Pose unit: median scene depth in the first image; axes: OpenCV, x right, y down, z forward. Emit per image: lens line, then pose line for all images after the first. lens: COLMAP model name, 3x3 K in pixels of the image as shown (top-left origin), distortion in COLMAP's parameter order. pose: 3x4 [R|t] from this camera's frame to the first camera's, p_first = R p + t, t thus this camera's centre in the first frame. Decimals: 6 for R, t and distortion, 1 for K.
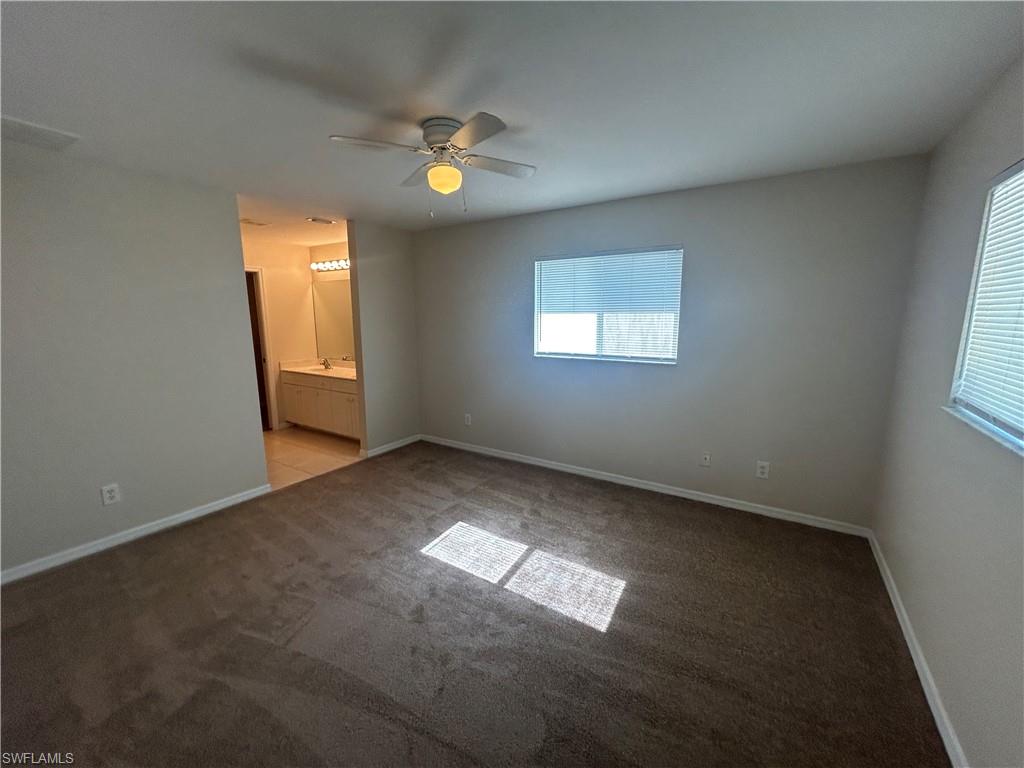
lens RADIAL K [[414.9, 0, 511.2], [0, 414.9, 383.6], [0, 0, 1]] dist [-0.003794, 0.000810]
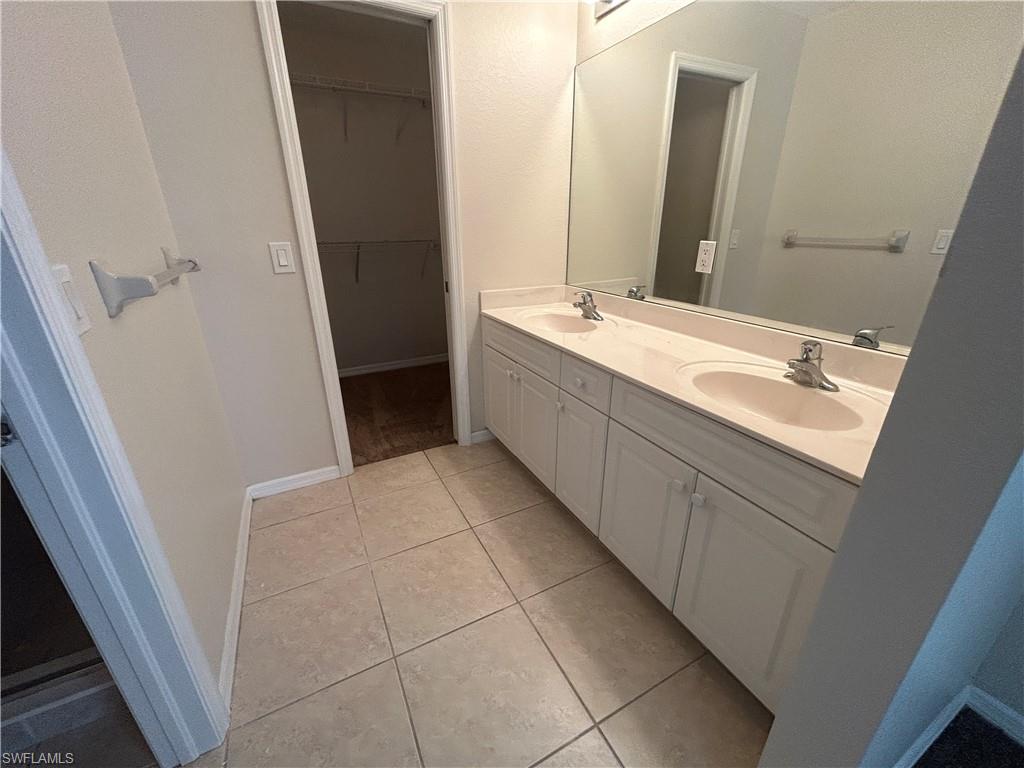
lens RADIAL K [[414.9, 0, 509.7], [0, 414.9, 385.6], [0, 0, 1]] dist [-0.003794, 0.000810]
pose [[0.865921, 0.183391, -0.465347, -0.310274], [-0.078665, 0.968714, 0.235385, -0.057246], [0.493956, -0.167218, 0.853256, 0.615671]]
